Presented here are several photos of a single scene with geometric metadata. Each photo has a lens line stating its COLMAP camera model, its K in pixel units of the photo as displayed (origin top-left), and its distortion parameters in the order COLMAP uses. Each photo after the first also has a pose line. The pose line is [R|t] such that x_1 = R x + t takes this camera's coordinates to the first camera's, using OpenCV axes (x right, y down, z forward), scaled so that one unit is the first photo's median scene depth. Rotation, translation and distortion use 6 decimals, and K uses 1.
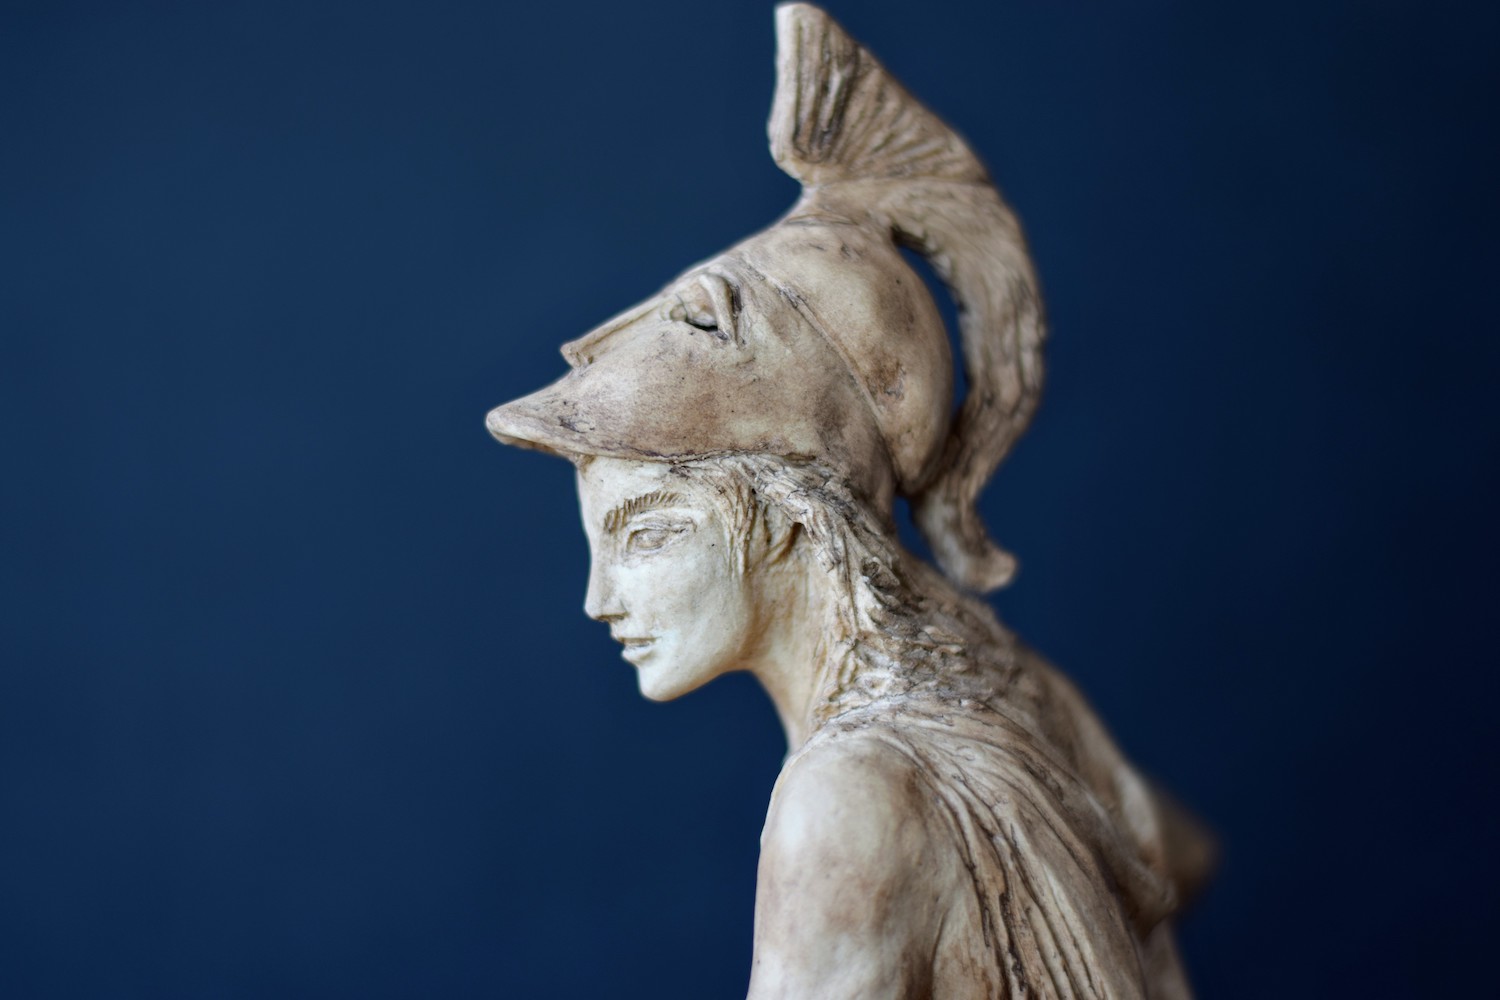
lens RADIAL K [[3418.1, 0, 751.4], [0, 3418.1, 497.6], [0, 0, 1]] dist [-0.233120, 0.000000]
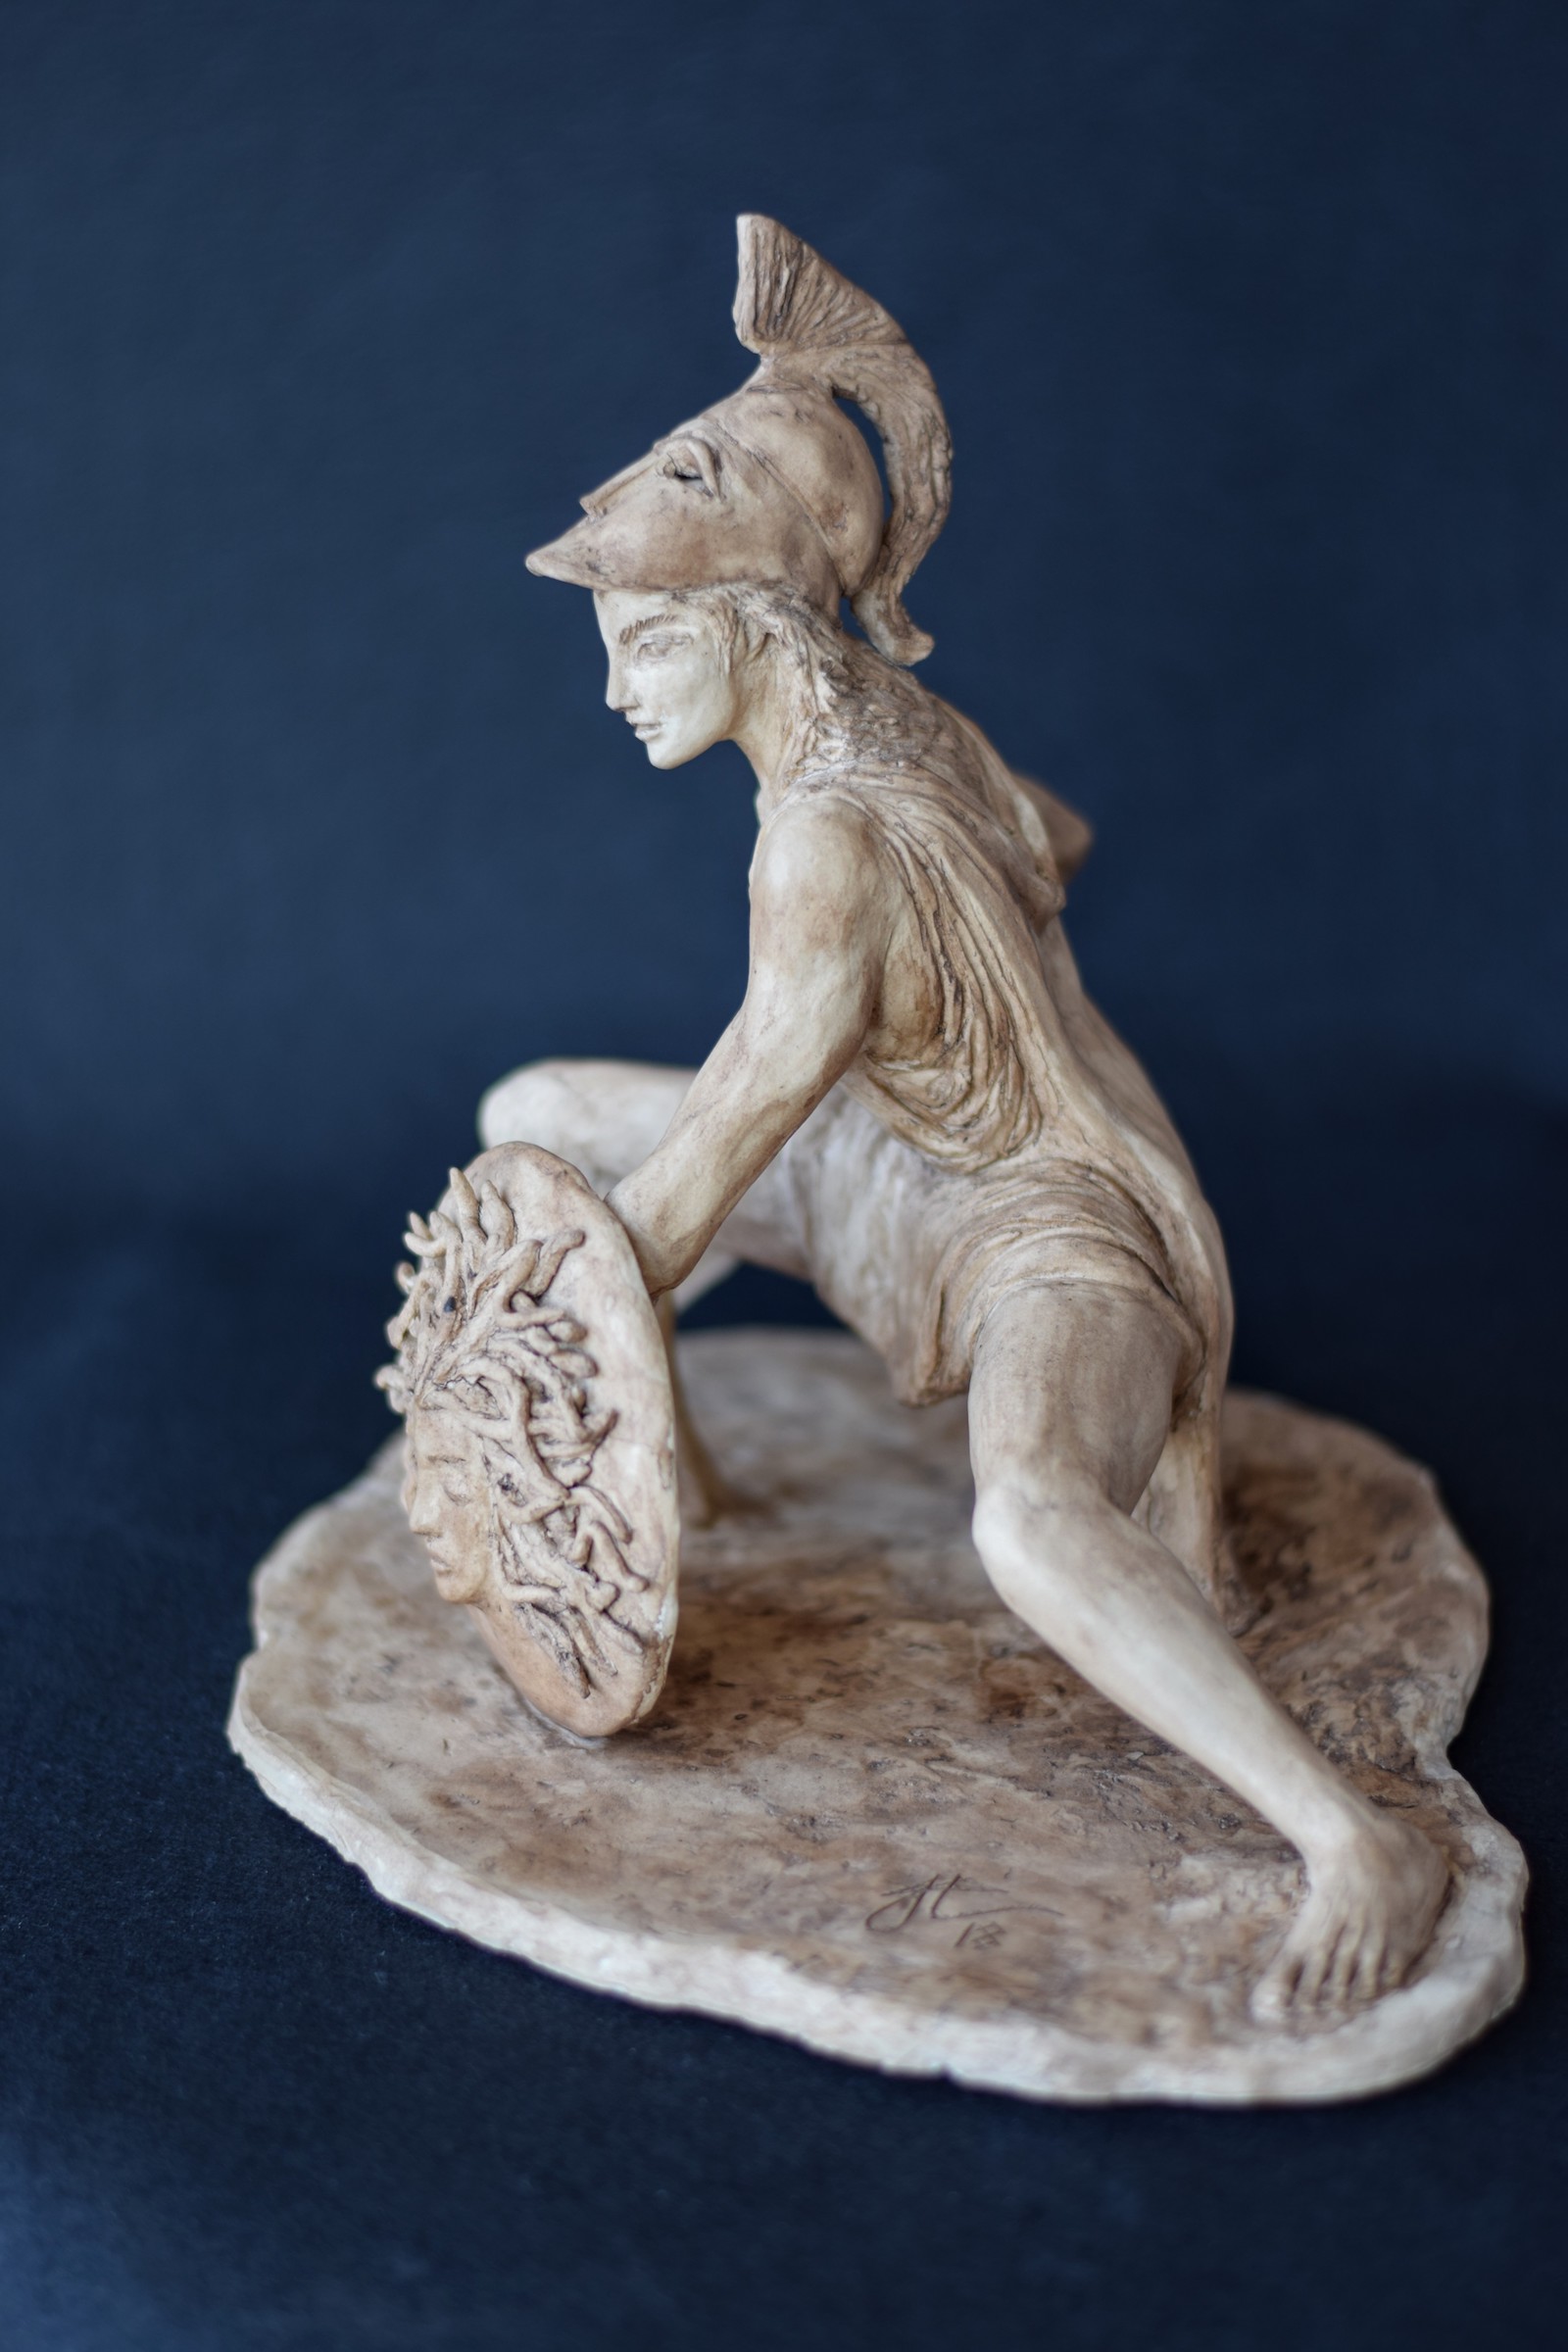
lens RADIAL K [[5359.5, 0, 784.0], [0, 5359.5, 1177.1], [0, 0, 1]] dist [-0.233120, 0.000000]
pose [[0.995945, -0.045795, 0.077441, -0.146489], [0.026524, 0.971959, 0.233651, -0.263416], [-0.085970, -0.230649, 0.969232, -1.007167]]
